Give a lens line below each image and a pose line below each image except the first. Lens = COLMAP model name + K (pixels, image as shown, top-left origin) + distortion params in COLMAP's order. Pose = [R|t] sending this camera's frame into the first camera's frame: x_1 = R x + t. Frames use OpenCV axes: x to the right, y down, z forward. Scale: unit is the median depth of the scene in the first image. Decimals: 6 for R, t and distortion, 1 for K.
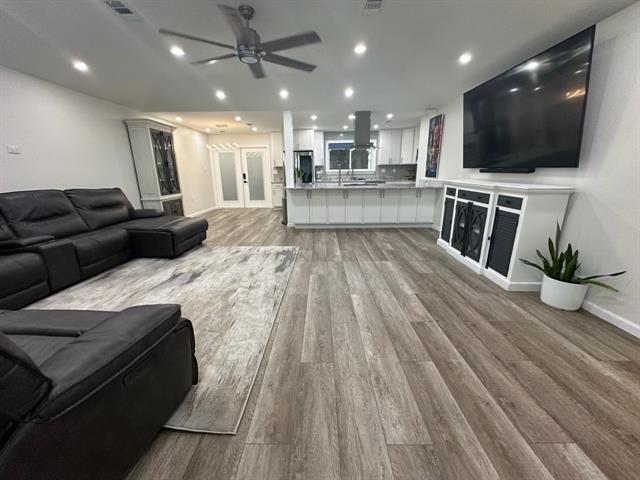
lens RADIAL K [[255.2, 0, 320.9], [0, 255.2, 240.5], [0, 0, 1]] dist [-0.004887, 0.000677]
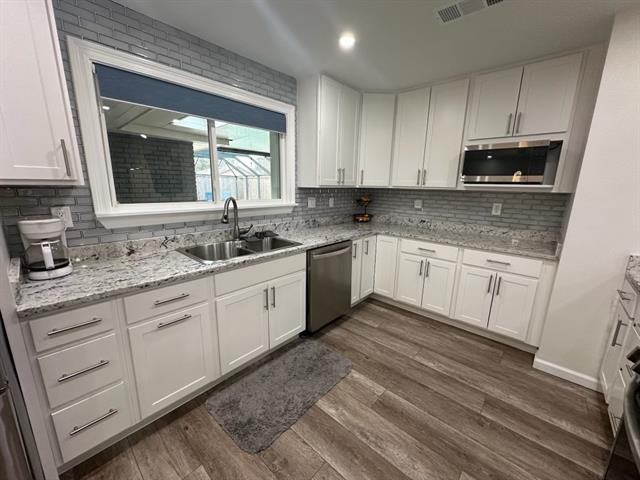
lens RADIAL K [[255.2, 0, 319.7], [0, 255.2, 240.3], [0, 0, 1]] dist [-0.004887, 0.000677]
pose [[0.667119, -0.130291, 0.733469, -0.023600], [0.173881, 0.984624, 0.016755, -0.535334], [-0.724374, 0.116359, 0.679516, 1.785332]]
